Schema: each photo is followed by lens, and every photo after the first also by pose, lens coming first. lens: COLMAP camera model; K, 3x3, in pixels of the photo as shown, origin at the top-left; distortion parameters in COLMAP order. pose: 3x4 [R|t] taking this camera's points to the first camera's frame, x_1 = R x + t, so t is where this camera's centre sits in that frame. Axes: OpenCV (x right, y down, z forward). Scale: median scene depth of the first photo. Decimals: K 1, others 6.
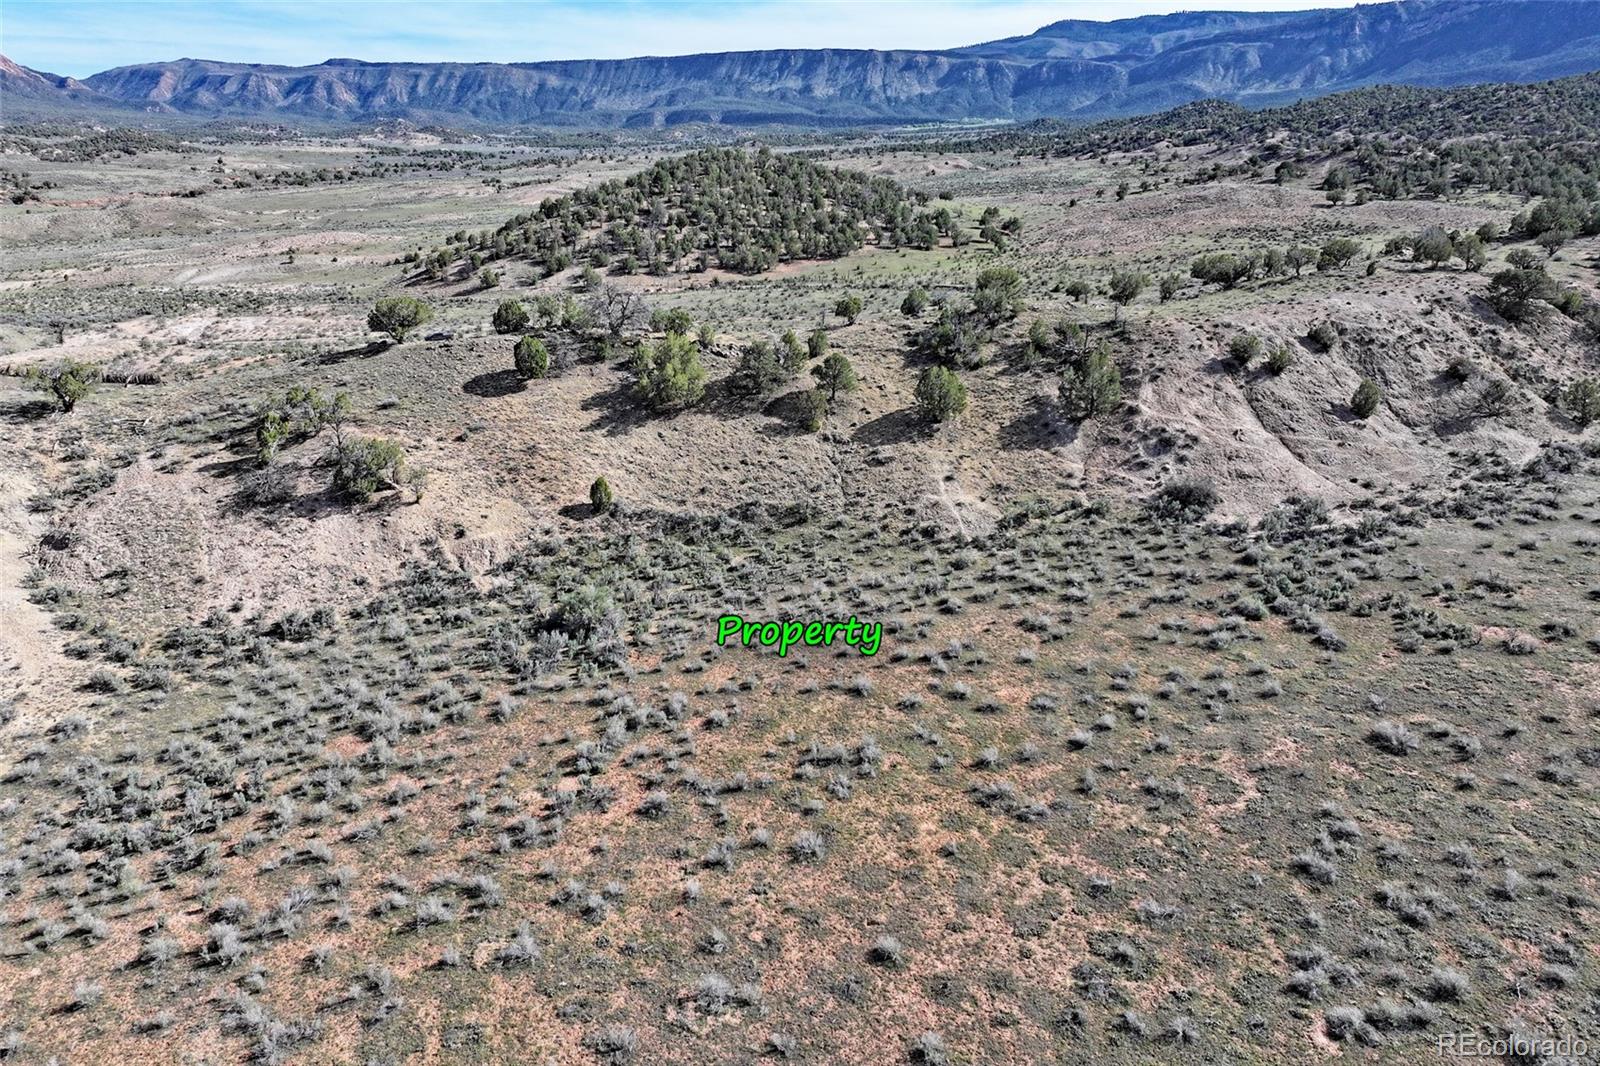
lens RADIAL K [[1126.5, 0, 796.0], [0, 1126.5, 479.9], [0, 0, 1]] dist [-0.006417, 0.022460]
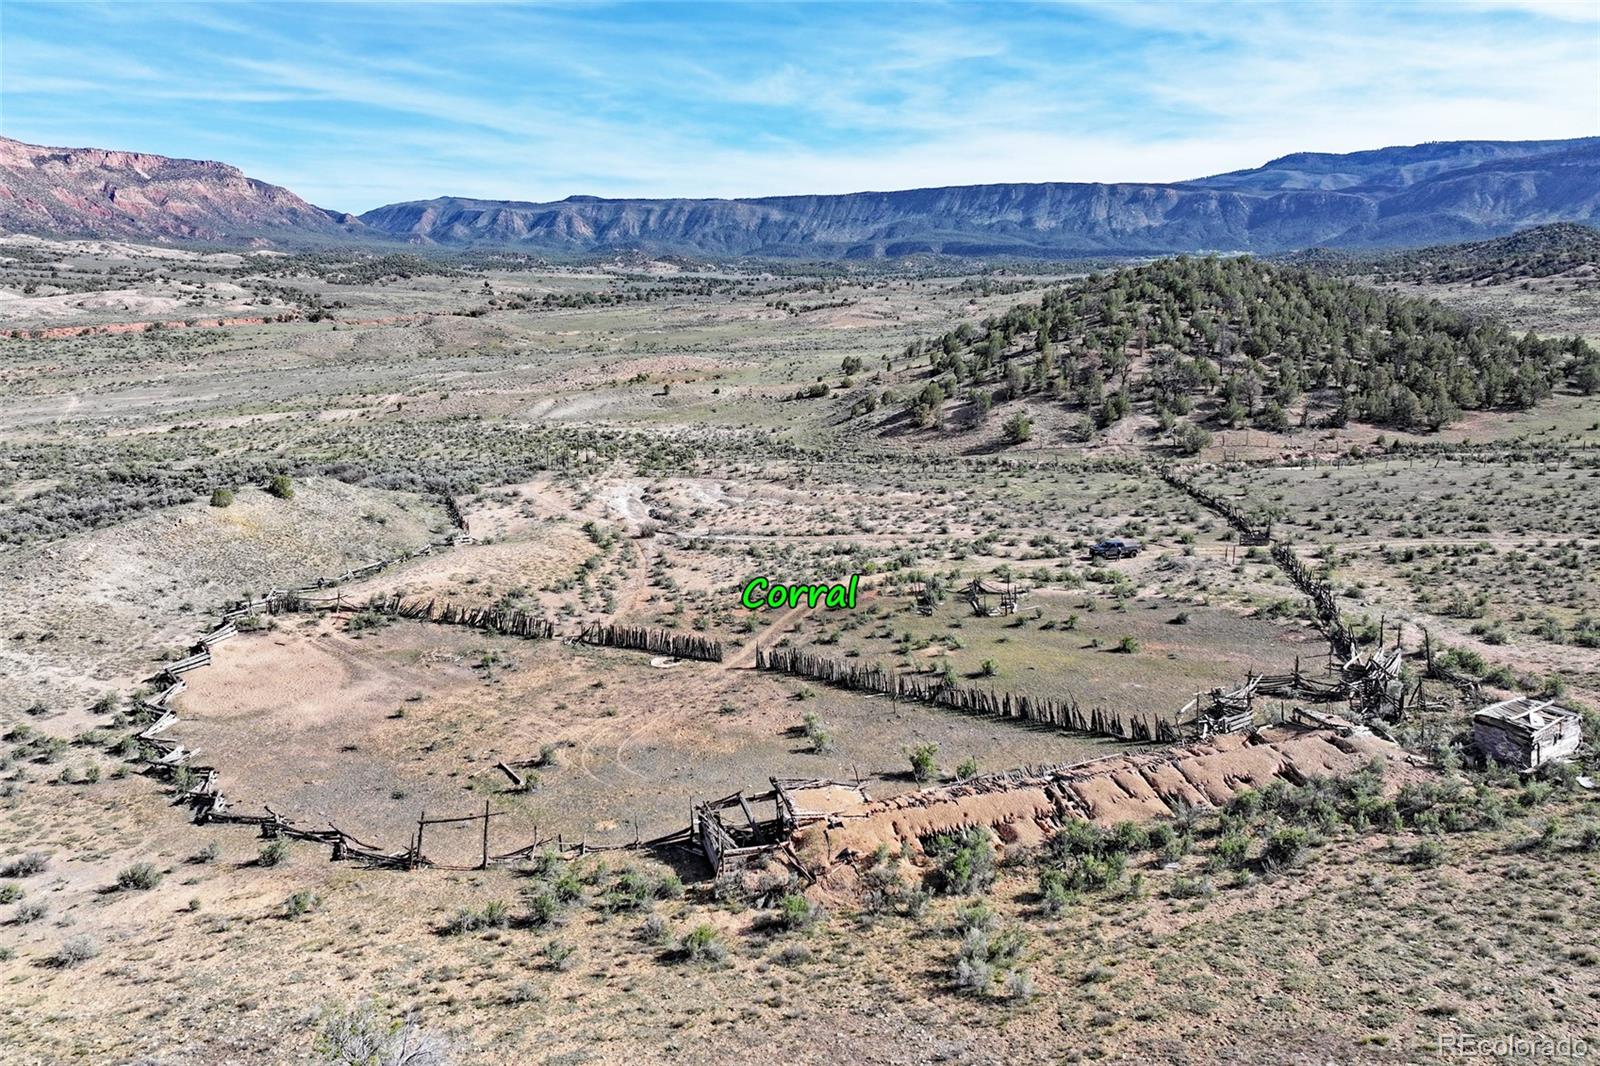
lens RADIAL K [[1126.5, 0, 798.6], [0, 1126.5, 487.2], [0, 0, 1]] dist [-0.006417, 0.022460]
pose [[0.985527, 0.037447, -0.165331, -0.021459], [-0.054589, 0.993450, -0.100385, -0.005287], [0.160489, 0.107958, 0.981116, 0.024658]]
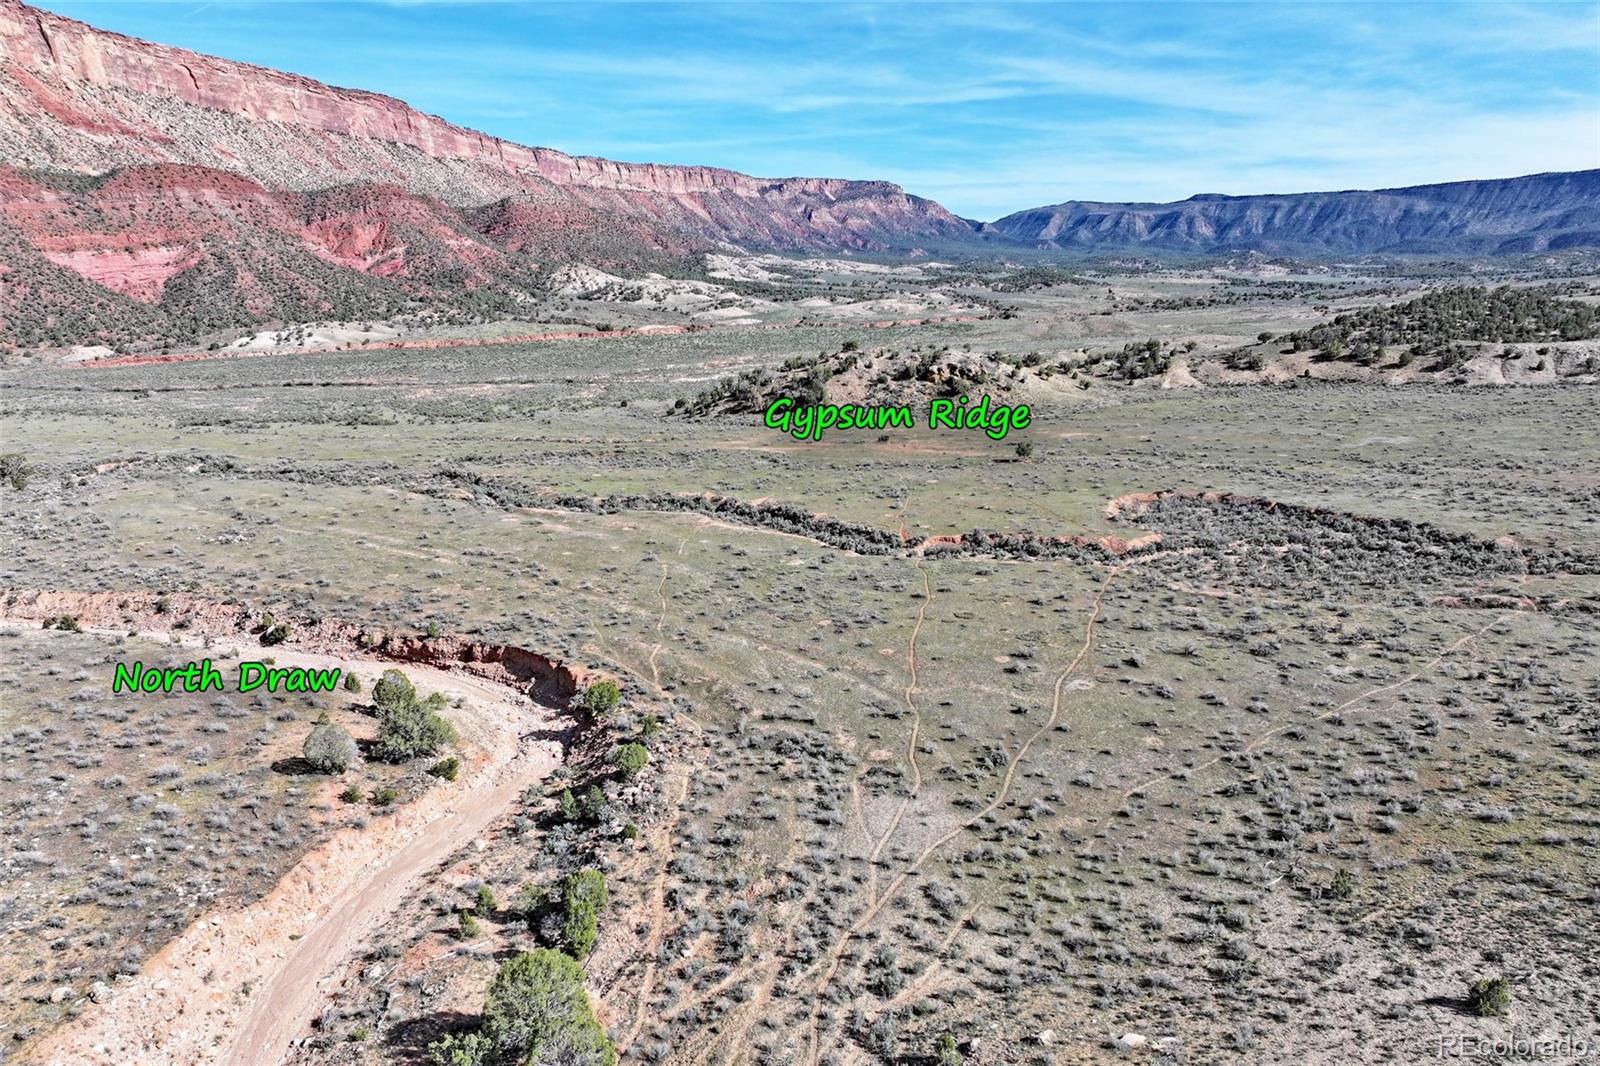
lens RADIAL K [[1126.5, 0, 802.7], [0, 1126.5, 598.9], [0, 0, 1]] dist [-0.006417, 0.022460]
pose [[0.774219, 0.168381, -0.610109, 0.026824], [-0.172873, 0.983566, 0.052077, 0.023432], [0.608852, 0.065152, 0.790604, -0.085823]]
